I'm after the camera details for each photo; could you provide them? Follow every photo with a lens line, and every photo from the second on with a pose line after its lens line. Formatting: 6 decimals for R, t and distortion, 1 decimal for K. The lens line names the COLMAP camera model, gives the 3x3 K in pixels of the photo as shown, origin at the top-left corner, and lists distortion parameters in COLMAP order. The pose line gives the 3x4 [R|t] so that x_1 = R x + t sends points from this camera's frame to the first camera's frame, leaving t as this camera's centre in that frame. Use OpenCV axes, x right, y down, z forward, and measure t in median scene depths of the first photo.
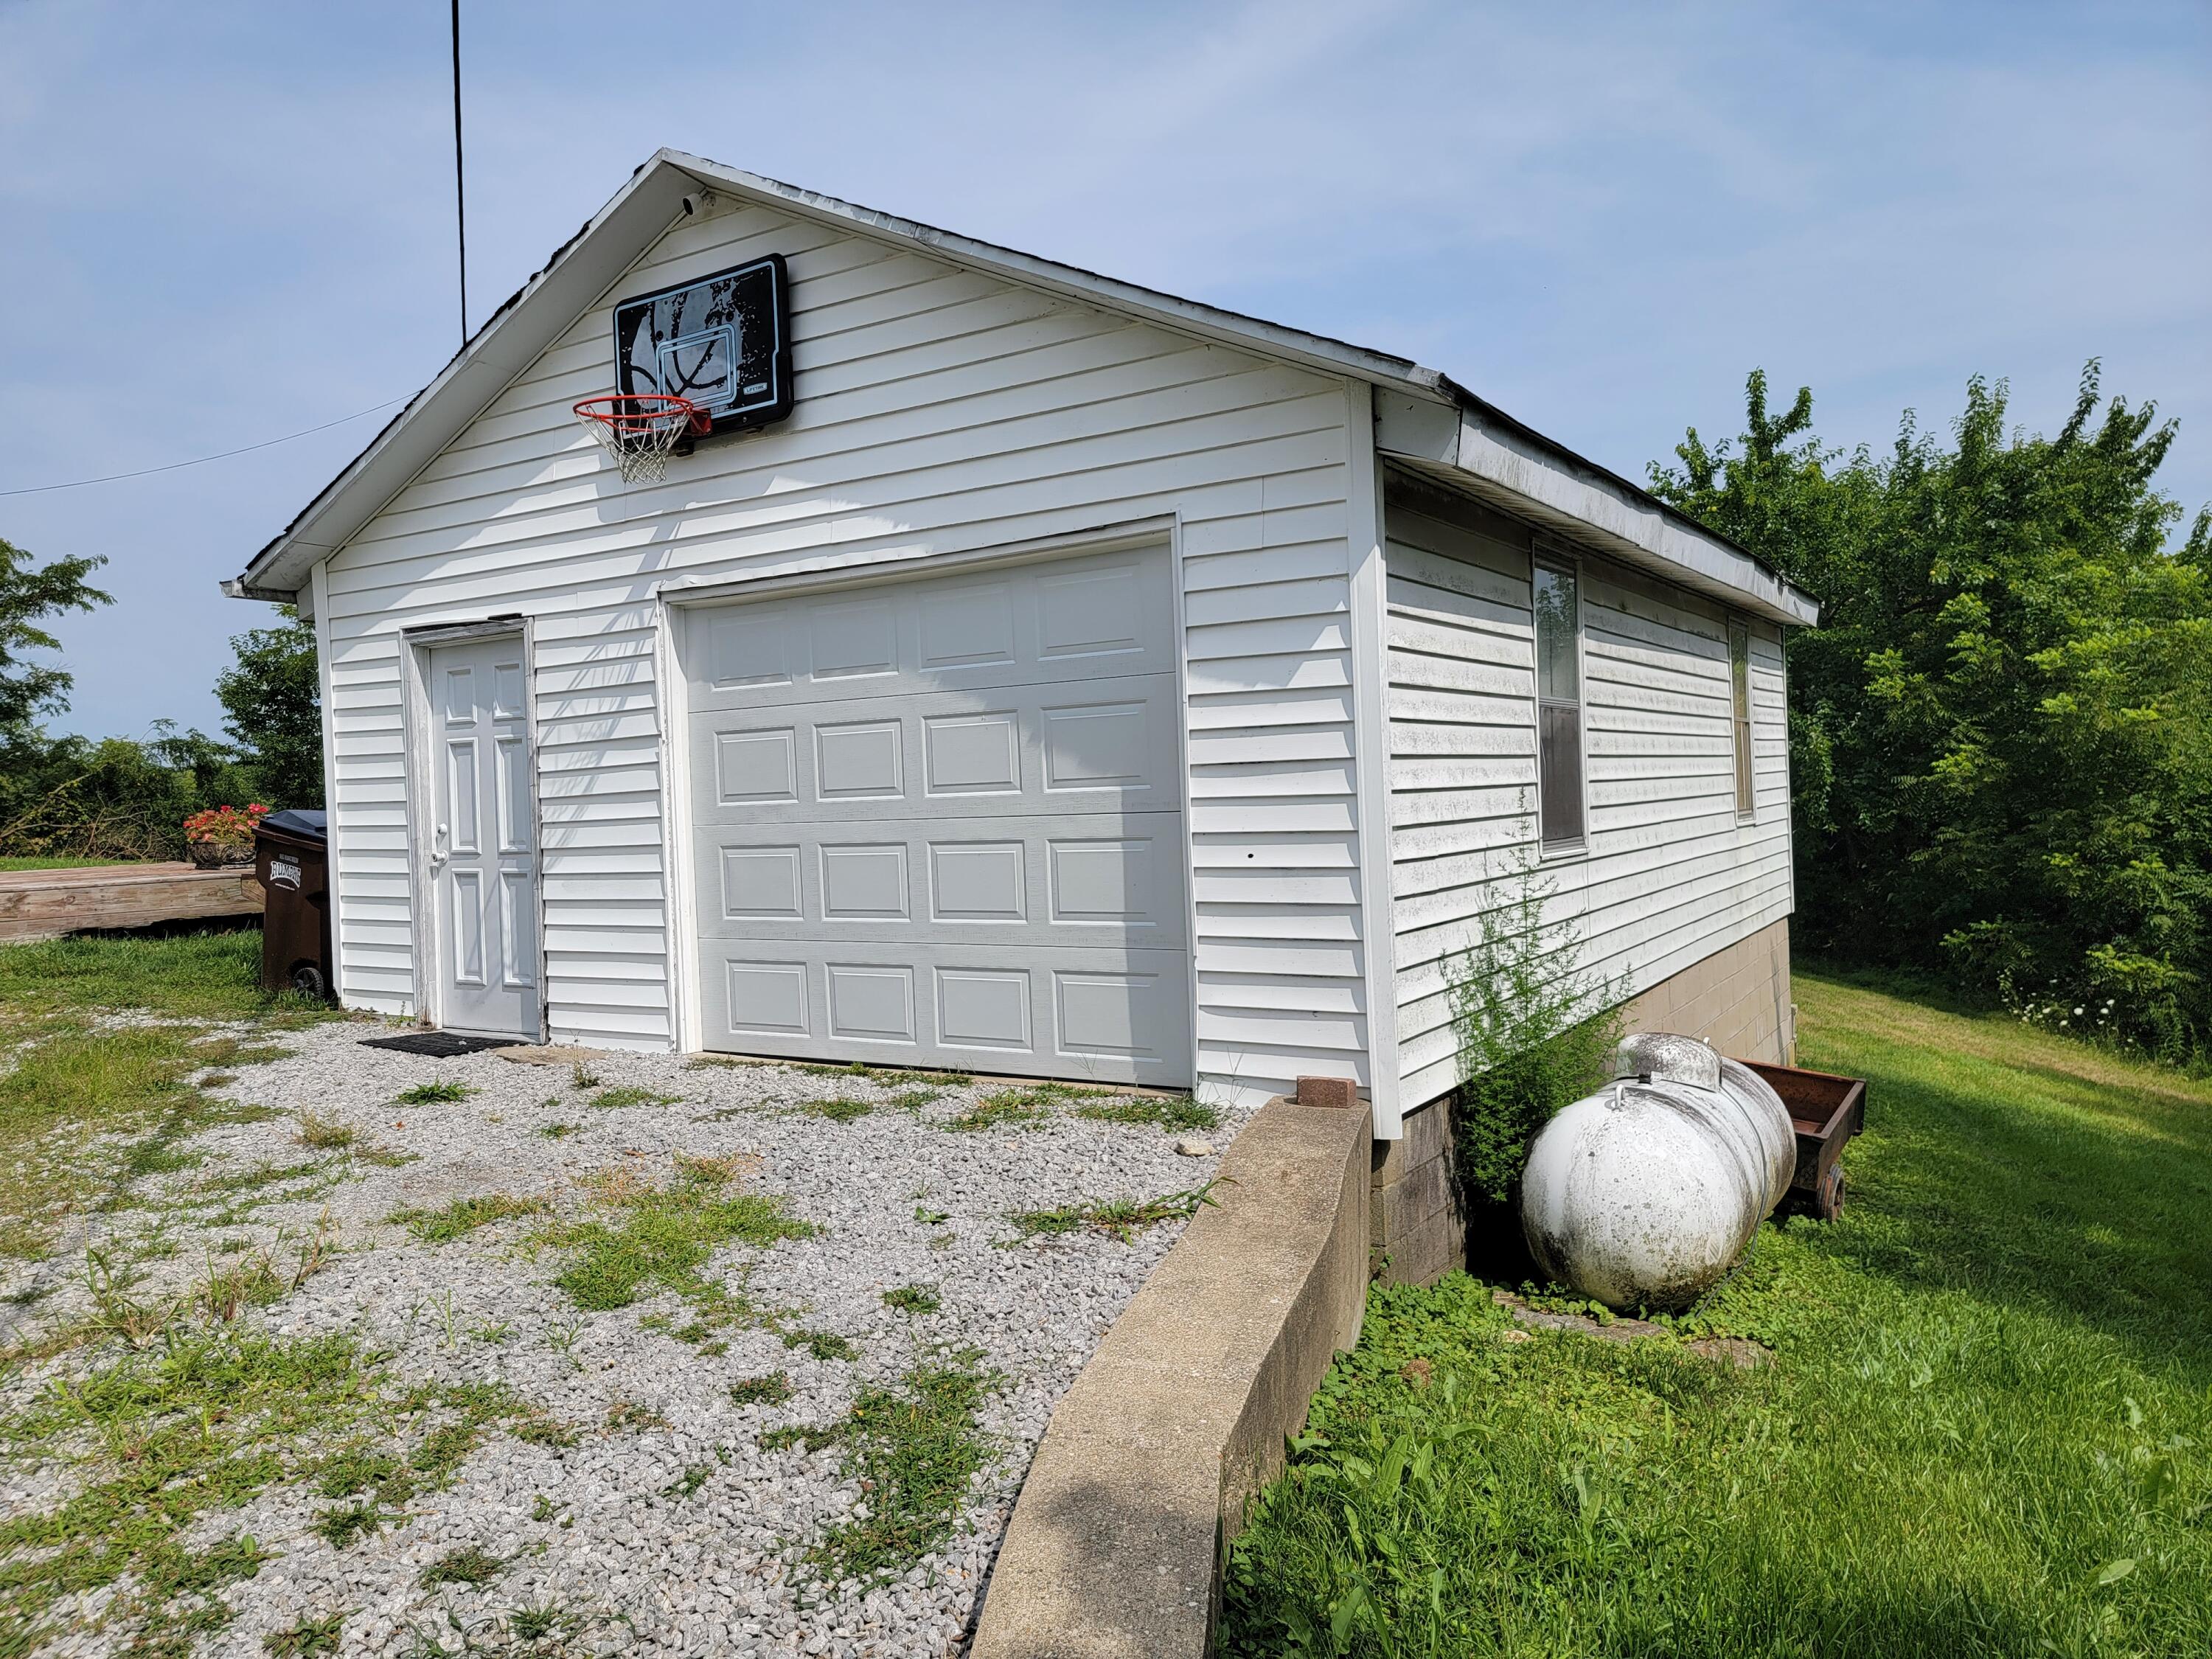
lens RADIAL K [[1536.9, 0, 1109.6], [0, 1536.9, 806.3], [0, 0, 1]] dist [0.051472, -0.001271]
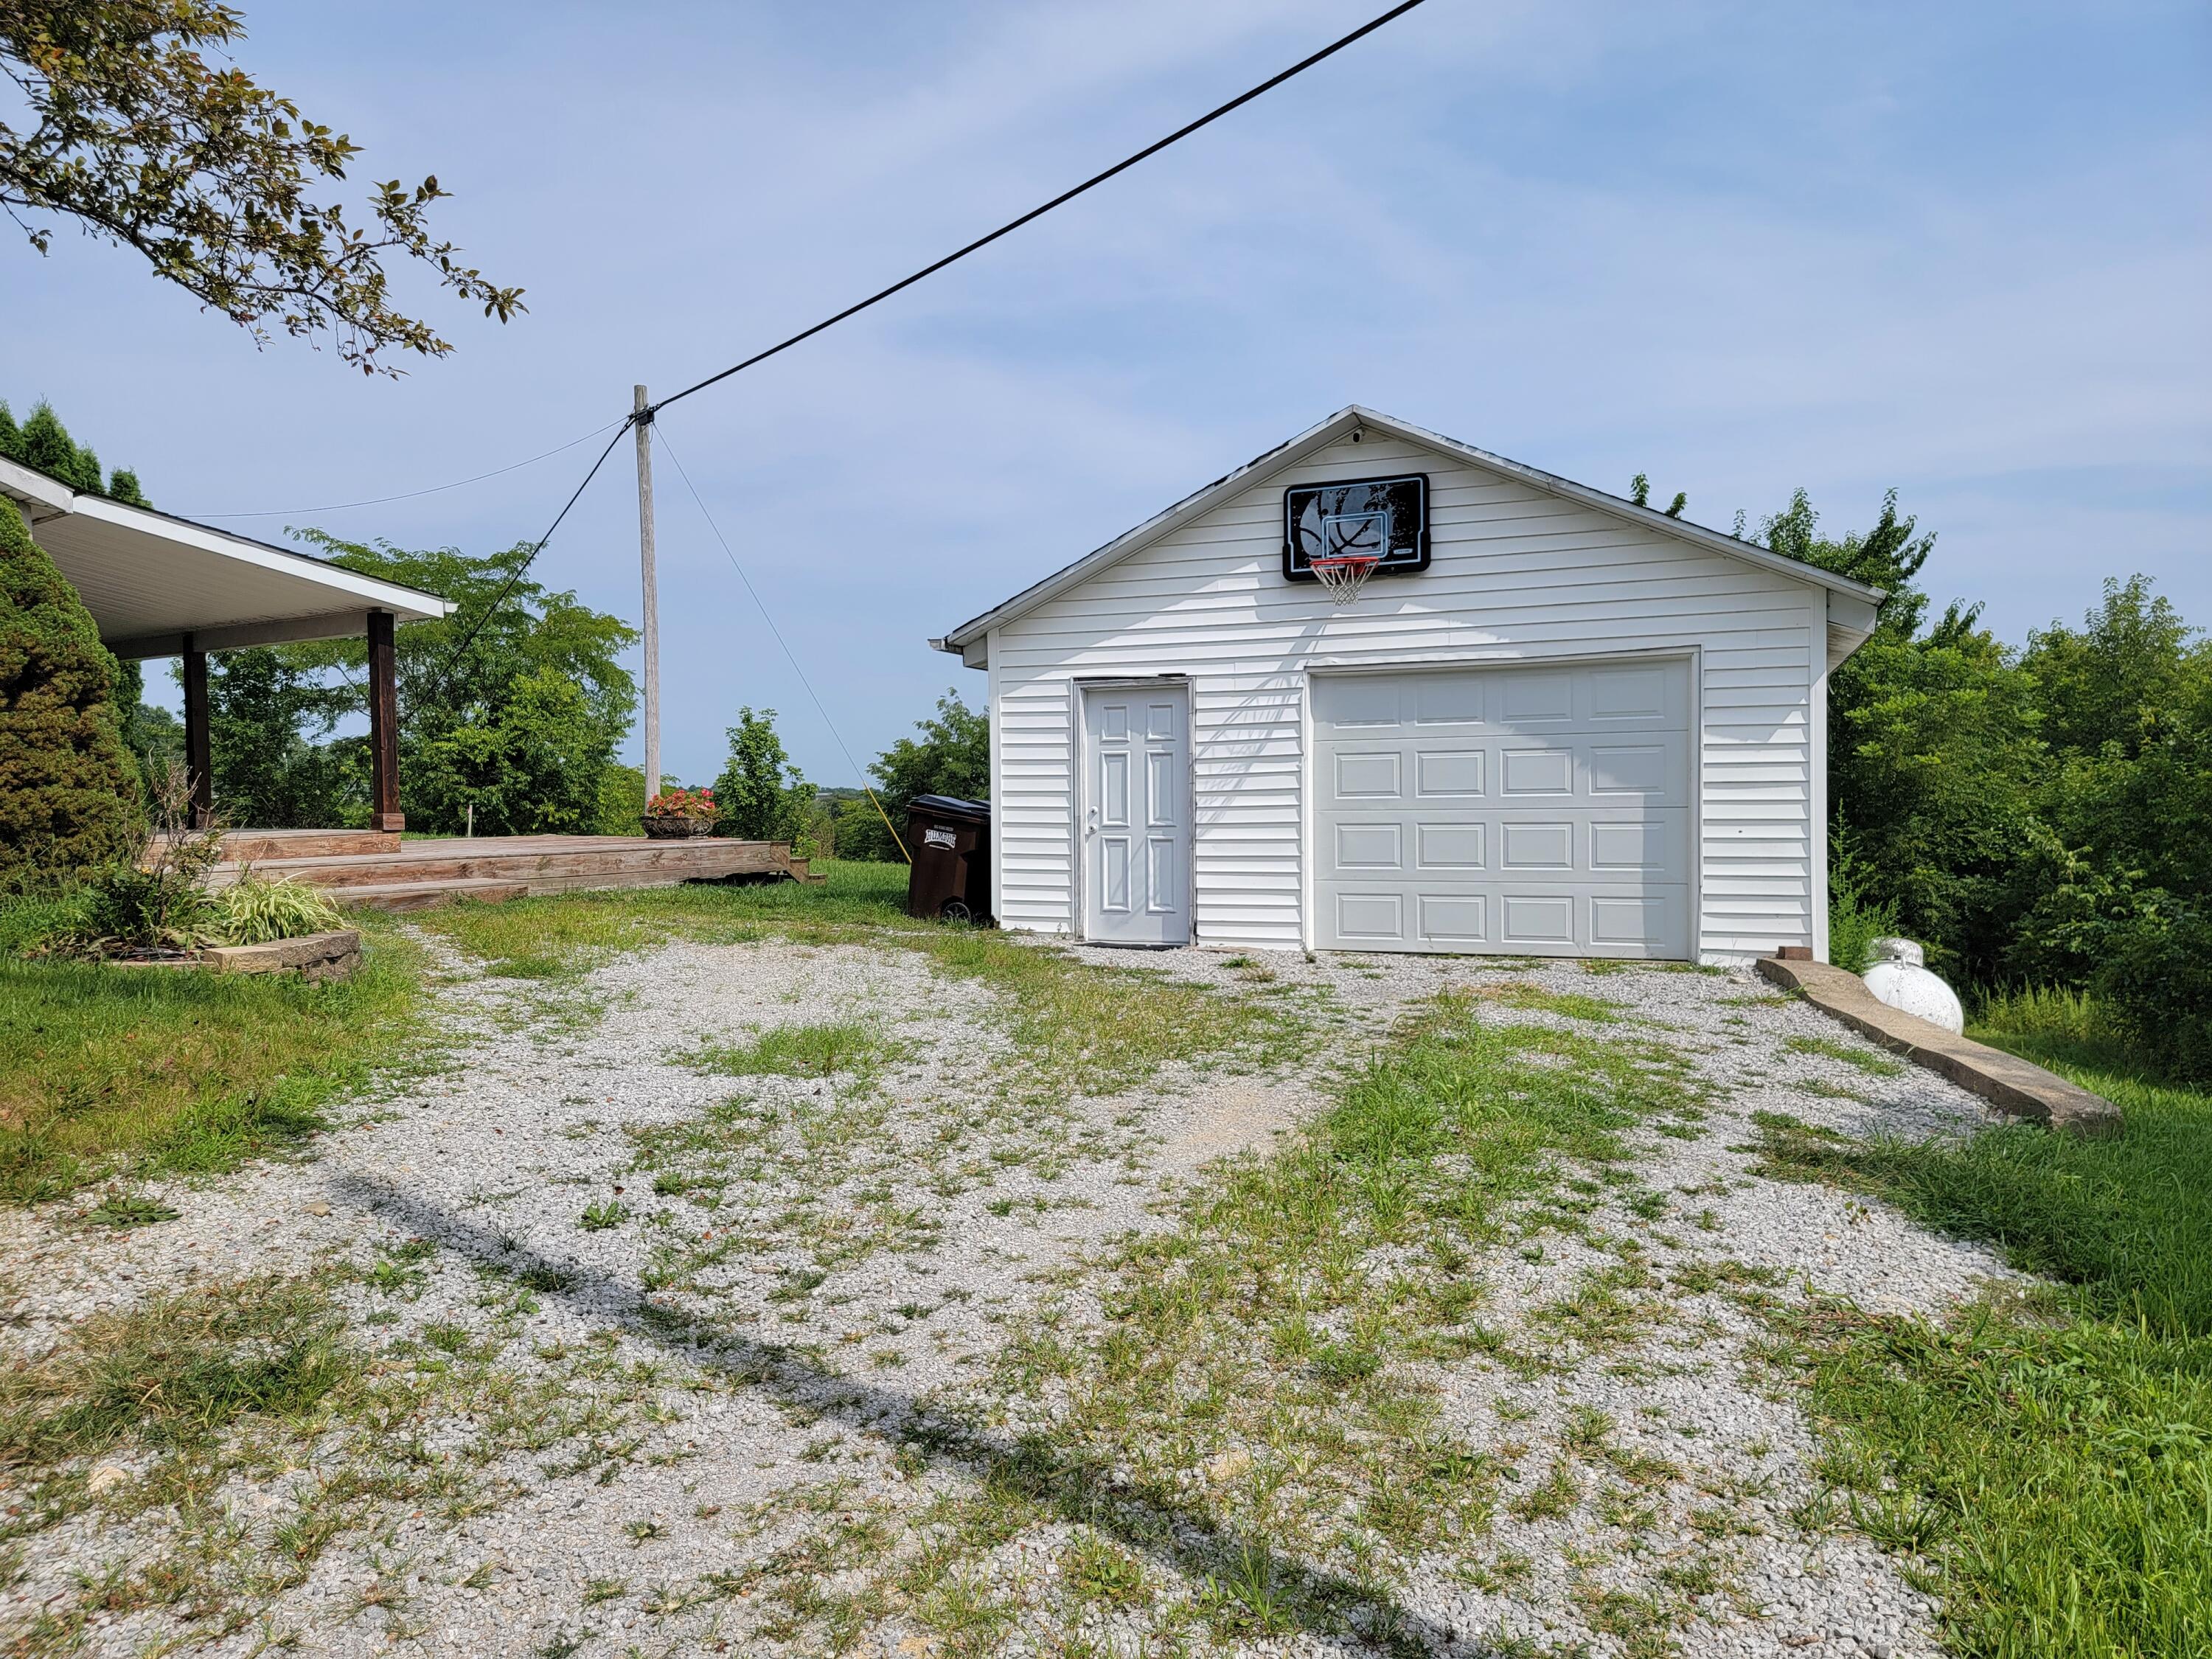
lens RADIAL K [[1538.6, 0, 1121.4], [0, 1538.6, 843.6], [0, 0, 1]] dist [0.085072, -0.065699]
pose [[0.982653, 0.020085, 0.184363, -0.774145], [-0.023211, 0.999621, 0.014811, 0.027875], [-0.183996, -0.018833, 0.982747, -0.561044]]
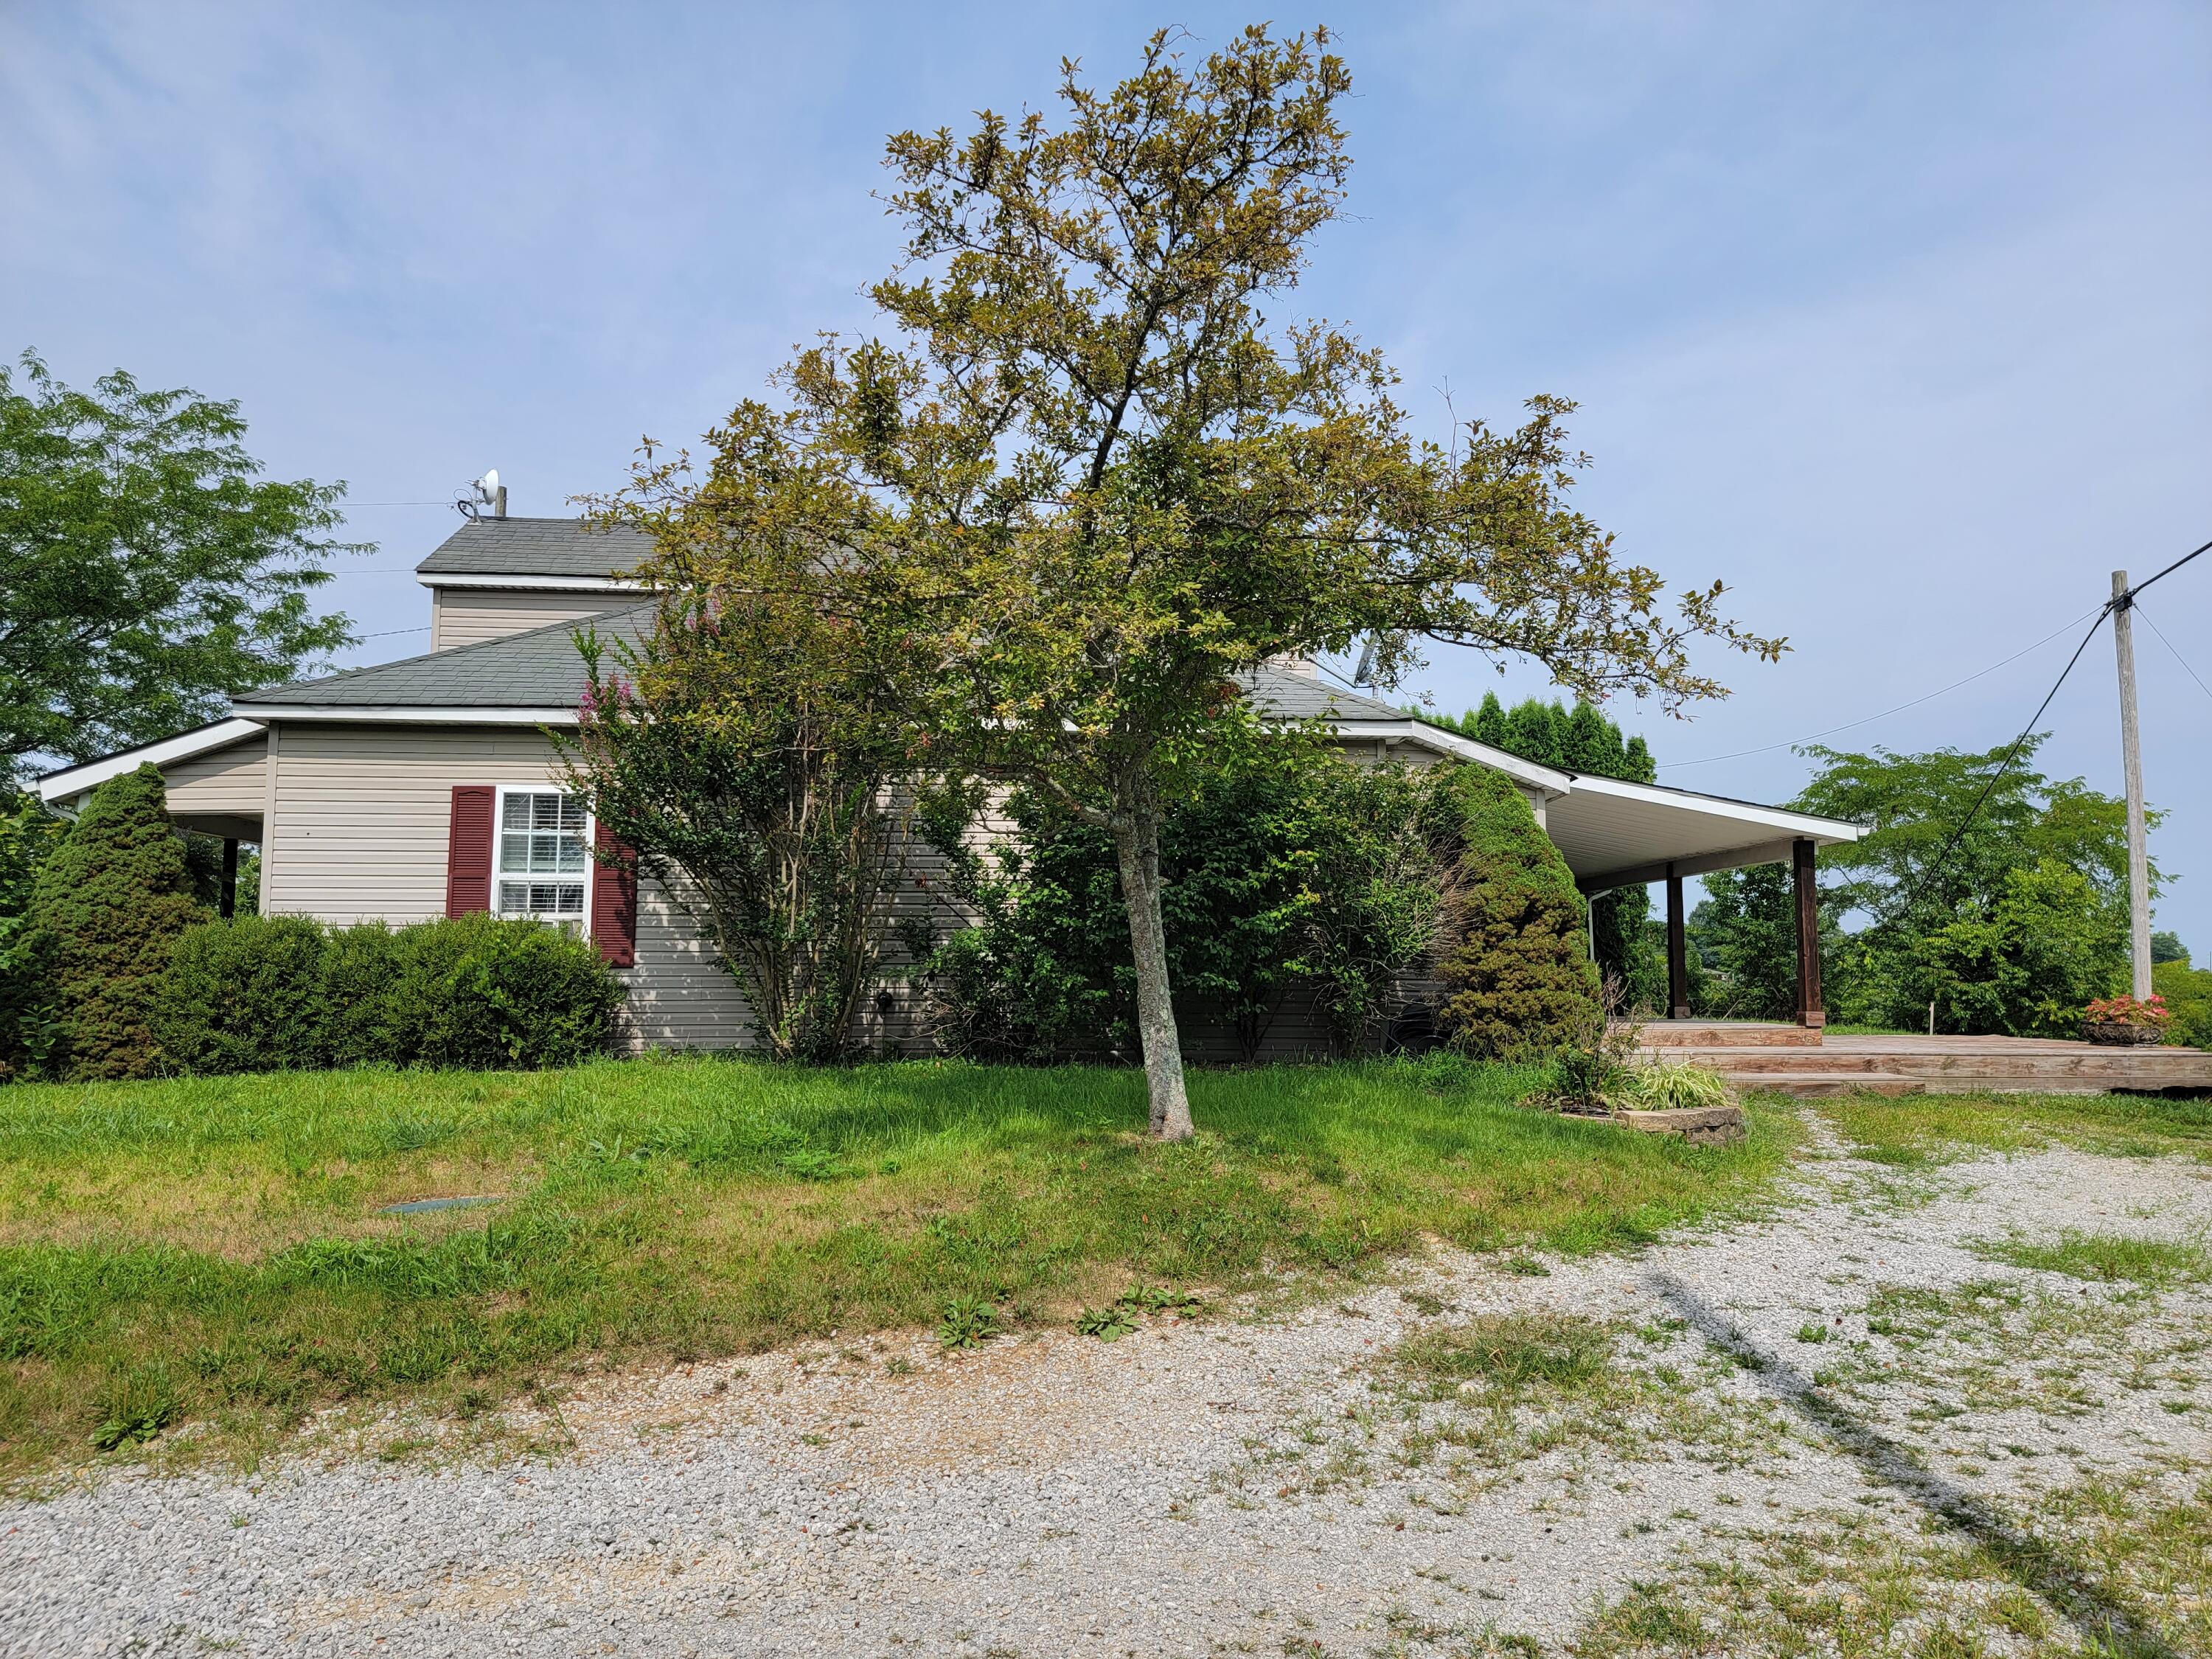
lens RADIAL K [[1538.6, 0, 1121.4], [0, 1538.6, 843.6], [0, 0, 1]] dist [0.085072, -0.065699]
pose [[0.741925, -0.019510, -0.670199, -0.552732], [-0.040062, 0.996501, -0.073358, 0.005457], [0.669285, 0.081276, 0.738547, -0.814444]]
